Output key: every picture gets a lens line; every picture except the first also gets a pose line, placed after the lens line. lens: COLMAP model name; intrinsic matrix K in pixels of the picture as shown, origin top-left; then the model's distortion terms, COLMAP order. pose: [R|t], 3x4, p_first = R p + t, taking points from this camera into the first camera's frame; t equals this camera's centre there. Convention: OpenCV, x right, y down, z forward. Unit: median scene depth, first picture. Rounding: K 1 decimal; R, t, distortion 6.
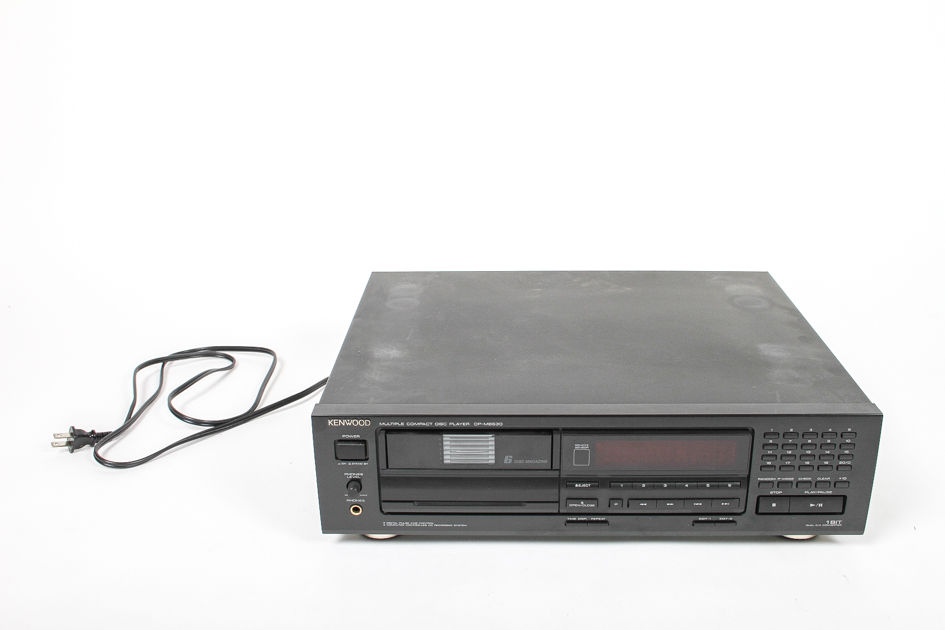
lens RADIAL K [[994.8, 0, 472.5], [0, 994.8, 315.0], [0, 0, 1]] dist [-0.078444, 0.020494]
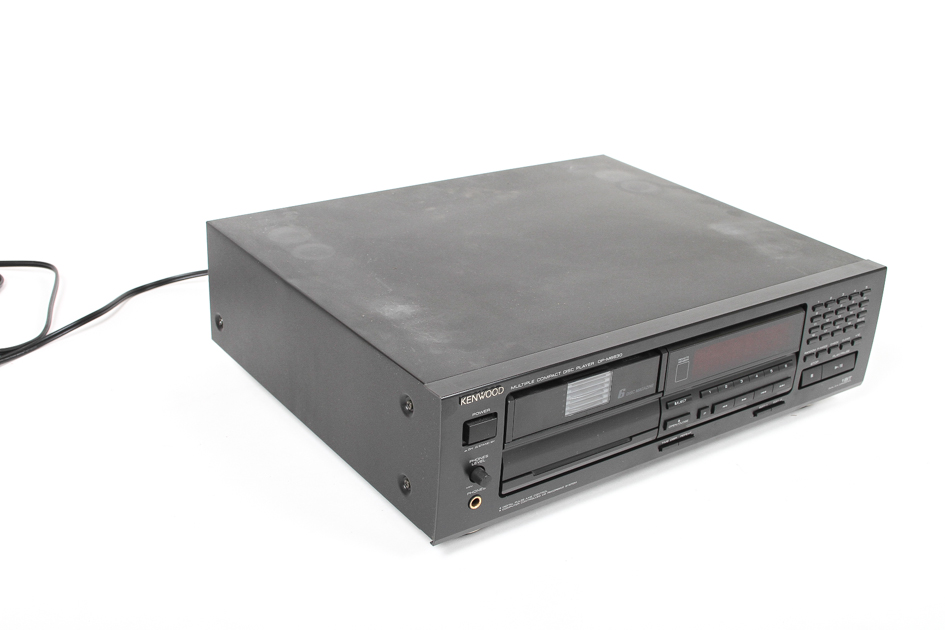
lens RADIAL K [[1188.1, 0, 490.0], [0, 1188.1, 314.9], [0, 0, 1]] dist [-0.013510, -0.012336]
pose [[0.786399, -0.202169, 0.583699, -0.653472], [0.158229, 0.979327, 0.126021, -0.074029], [-0.597110, -0.006745, 0.802131, 0.221659]]
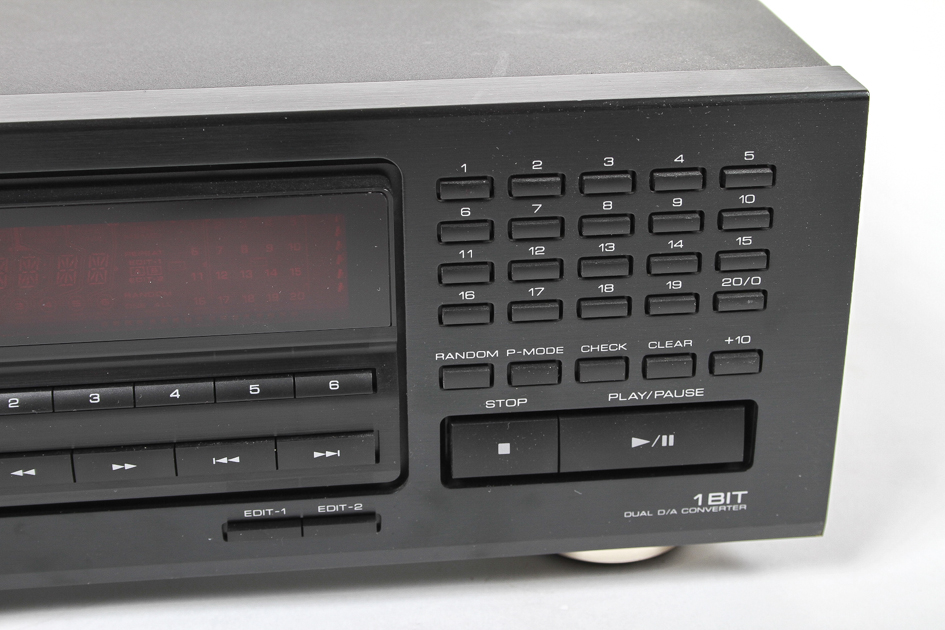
lens RADIAL K [[1748.5, 0, 472.5], [0, 1748.5, 315.0], [0, 0, 1]] dist [0.013142, 0.017298]
pose [[0.989862, -0.051543, 0.132346, 0.233913], [0.042155, 0.996457, 0.072780, 0.118538], [-0.135629, -0.066463, 0.988528, 0.512086]]
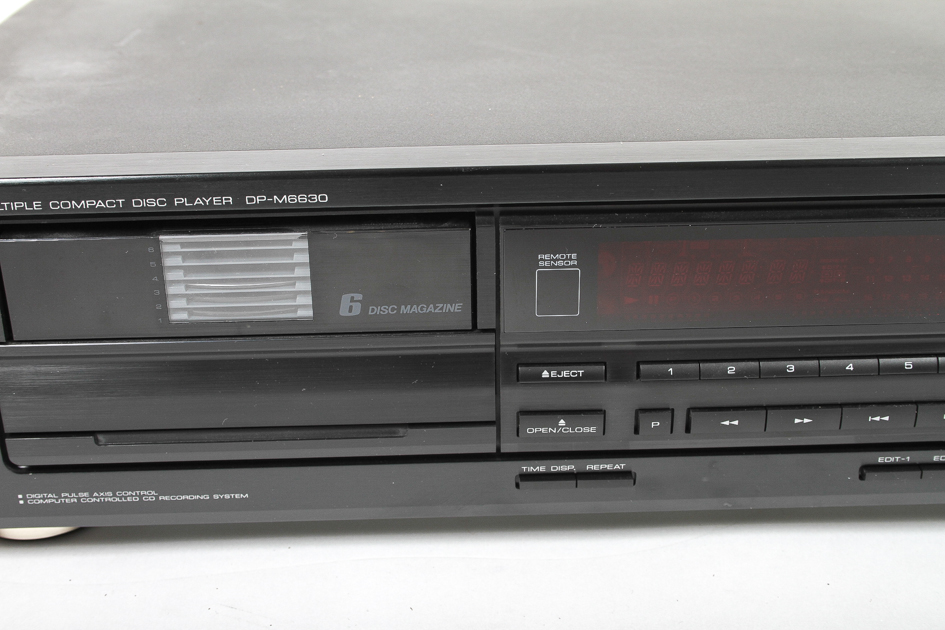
lens RADIAL K [[1338.7, 0, 472.5], [0, 1338.7, 315.0], [0, 0, 1]] dist [-0.012769, -0.024248]
pose [[0.998410, -0.024213, 0.050901, 0.054417], [0.020973, 0.997777, 0.063259, 0.118968], [-0.052320, -0.062091, 0.996698, 0.519034]]
